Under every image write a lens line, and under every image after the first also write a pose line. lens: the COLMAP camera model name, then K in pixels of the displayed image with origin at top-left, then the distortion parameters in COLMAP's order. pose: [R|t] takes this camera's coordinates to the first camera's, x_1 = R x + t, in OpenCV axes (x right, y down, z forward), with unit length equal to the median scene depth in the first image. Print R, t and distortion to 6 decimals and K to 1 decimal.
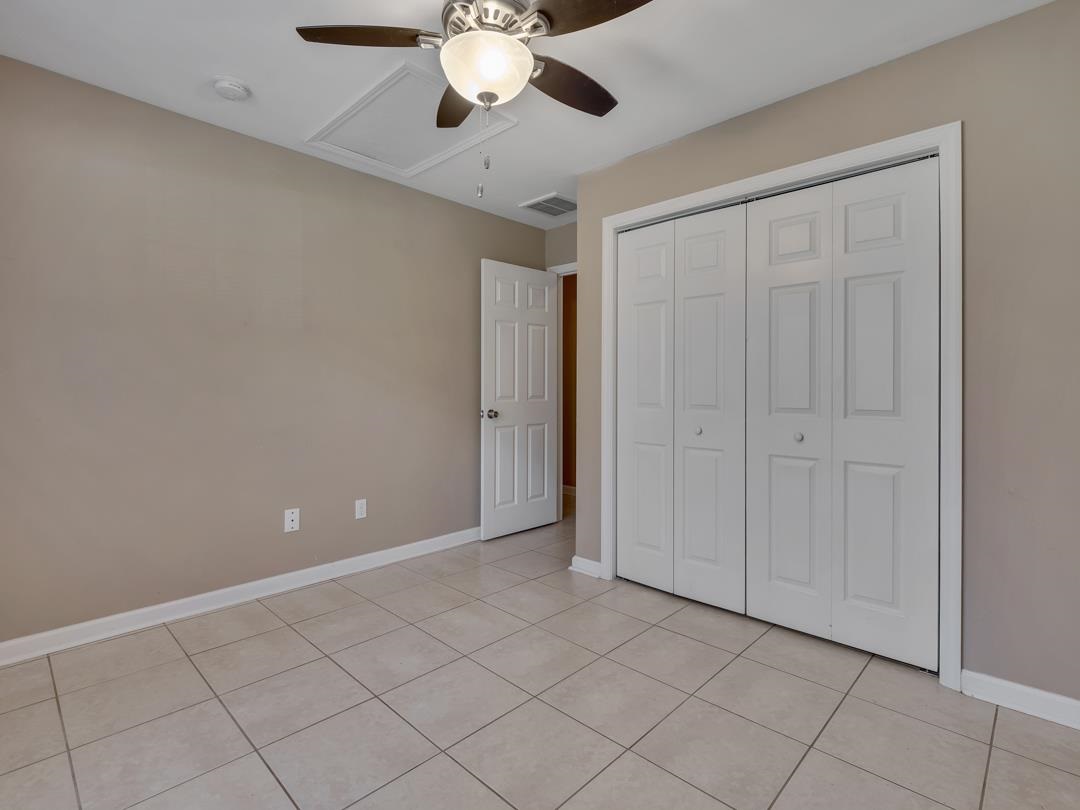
lens RADIAL K [[531.7, 0, 535.2], [0, 531.7, 399.9], [0, 0, 1]] dist [0.004662, -0.006936]
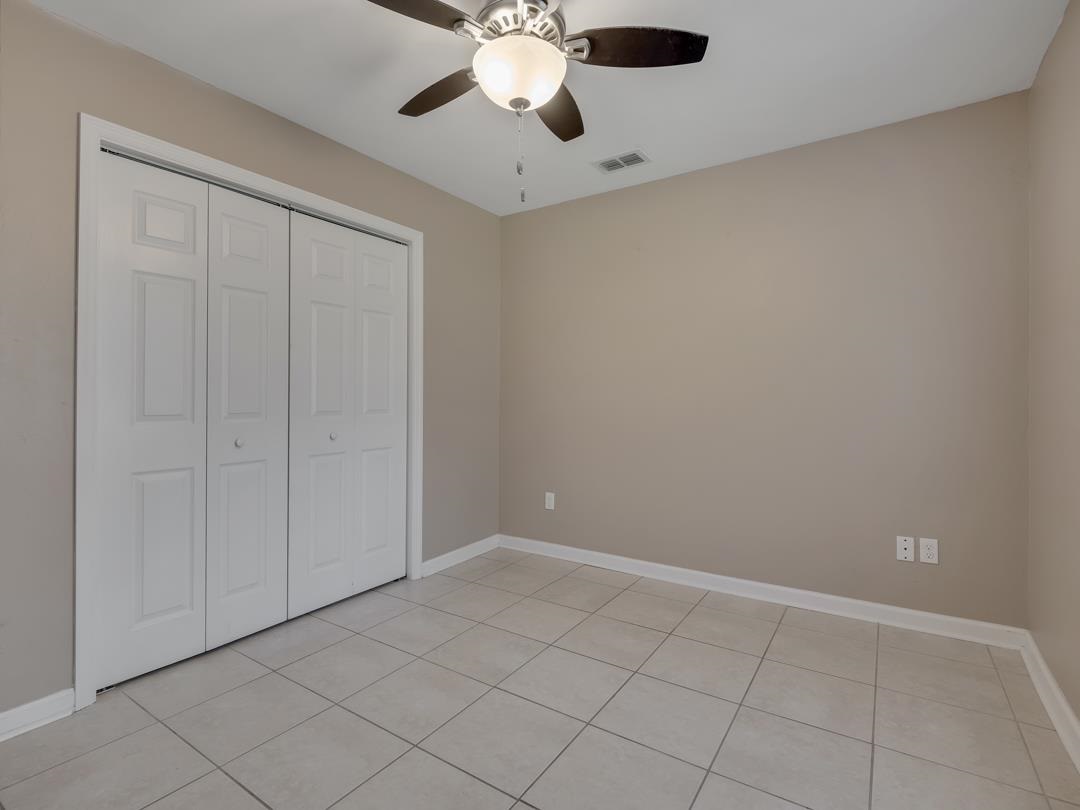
lens RADIAL K [[531.7, 0, 535.2], [0, 531.7, 399.9], [0, 0, 1]] dist [0.004662, -0.006936]
pose [[-0.181726, -0.010472, 0.983293, -0.733061], [0.018172, 0.999737, 0.014006, -0.016204], [-0.983181, 0.020414, -0.181488, 0.787515]]
